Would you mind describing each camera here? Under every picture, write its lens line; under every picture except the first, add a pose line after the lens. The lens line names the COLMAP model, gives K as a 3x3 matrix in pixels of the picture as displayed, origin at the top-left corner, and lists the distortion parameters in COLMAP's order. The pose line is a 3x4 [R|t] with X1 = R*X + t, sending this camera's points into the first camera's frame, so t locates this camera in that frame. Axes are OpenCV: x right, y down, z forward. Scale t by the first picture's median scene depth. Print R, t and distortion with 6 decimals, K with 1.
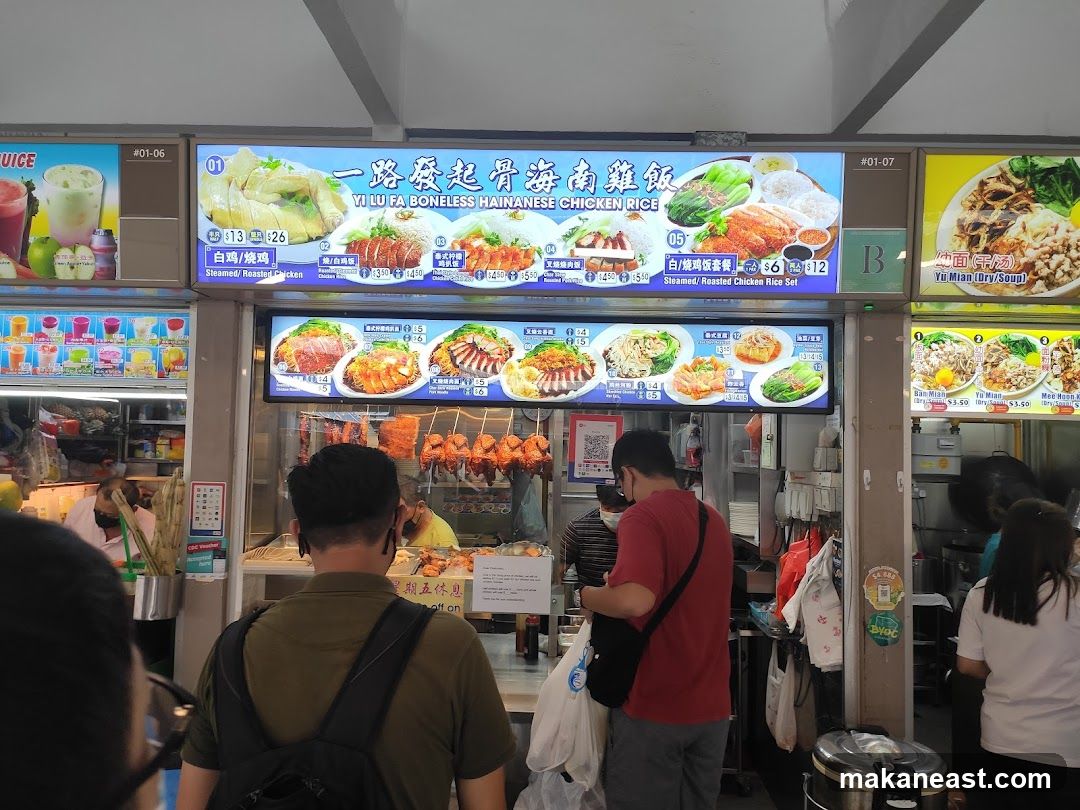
lens RADIAL K [[821.7, 0, 545.1], [0, 821.7, 401.6], [0, 0, 1]] dist [0.050824, -0.049299]
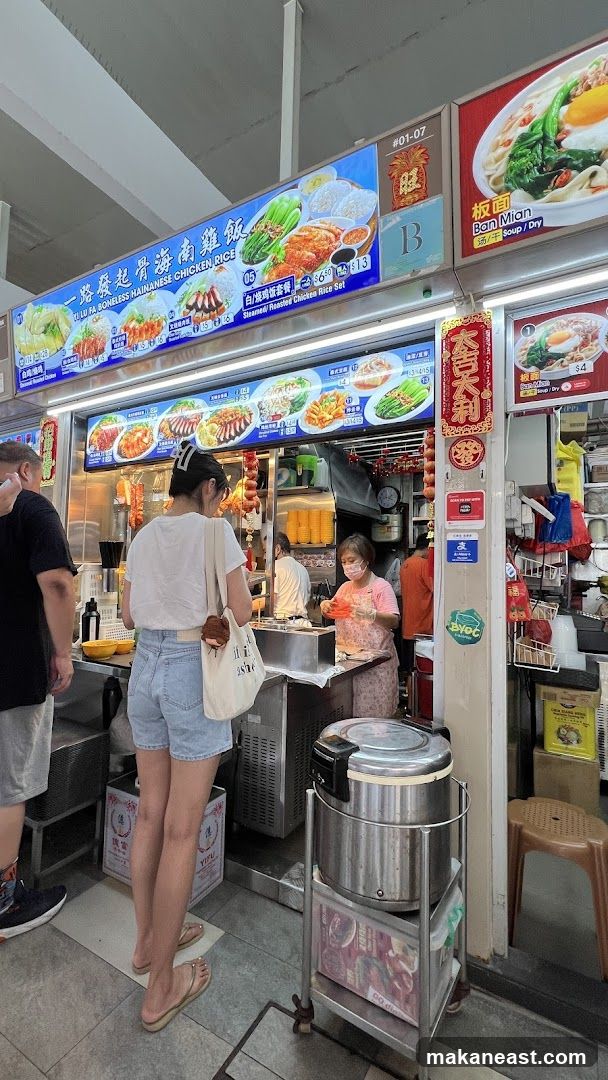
lens RADIAL K [[477.2, 0, 306.4], [0, 477.2, 540.8], [0, 0, 1]] dist [0.000826, -0.000327]
pose [[0.881544, -0.037131, -0.470639, 0.526564], [0.025232, 0.999183, -0.031569, 0.195394], [0.471426, 0.015954, 0.881761, 0.442243]]
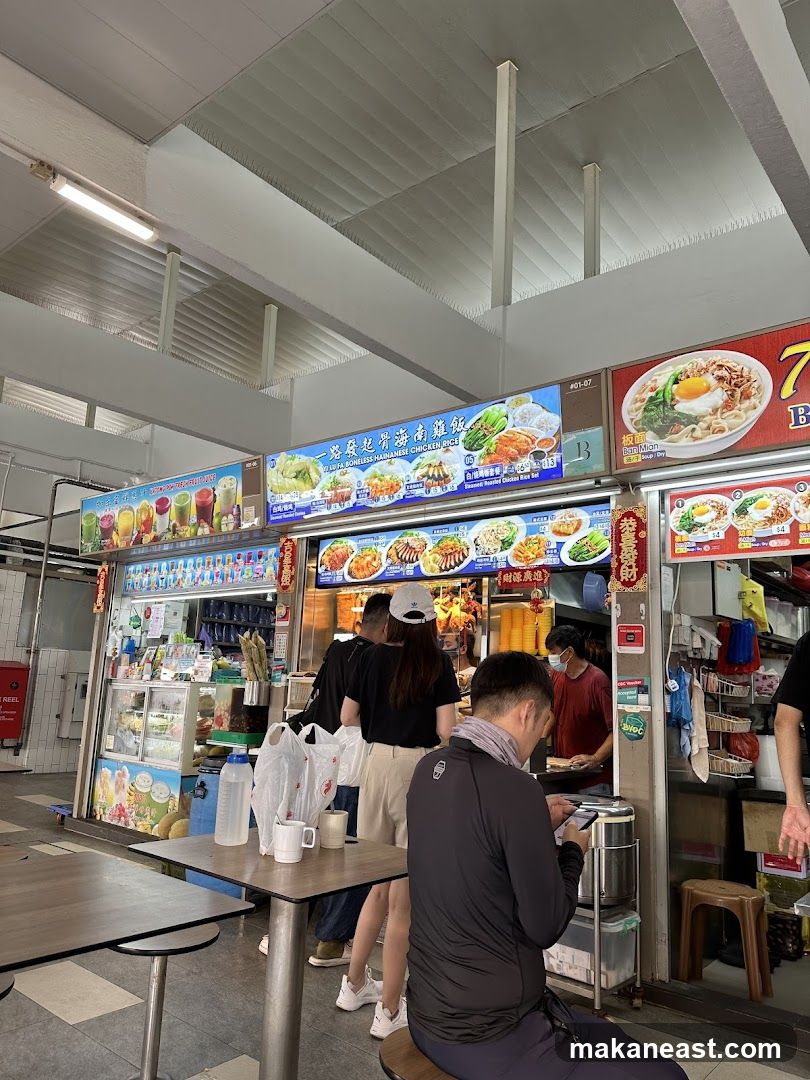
lens RADIAL K [[762.3, 0, 407.0], [0, 762.3, 542.8], [0, 0, 1]] dist [0.107599, -0.000680]
pose [[0.791297, -0.105648, -0.602235, 0.912552], [0.010967, 0.987253, -0.158780, 0.186193], [0.611333, 0.119037, 0.782369, -0.191221]]
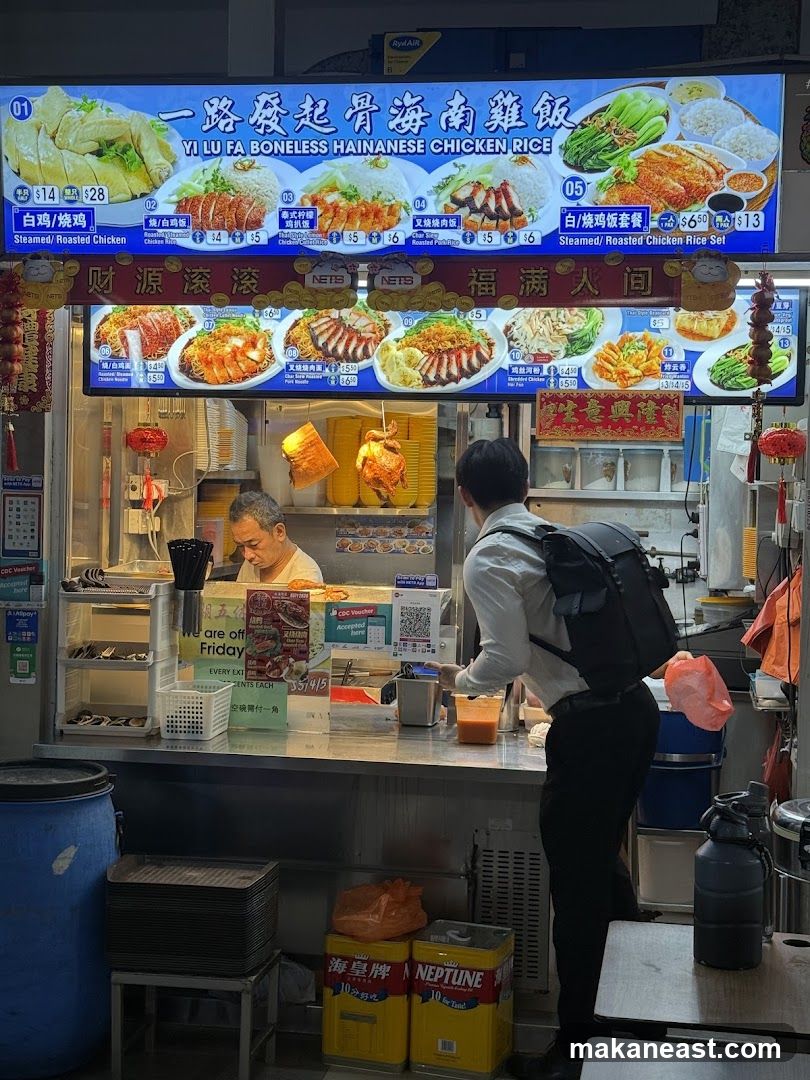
lens RADIAL K [[1725.2, 0, 414.6], [0, 1725.2, 537.6], [0, 0, 1]] dist [0.117834, 0.000000]
pose [[0.991287, 0.004511, -0.131640, 0.226161], [0.006386, 0.996592, 0.082237, 0.002514], [0.131562, -0.082361, 0.987881, -0.714366]]
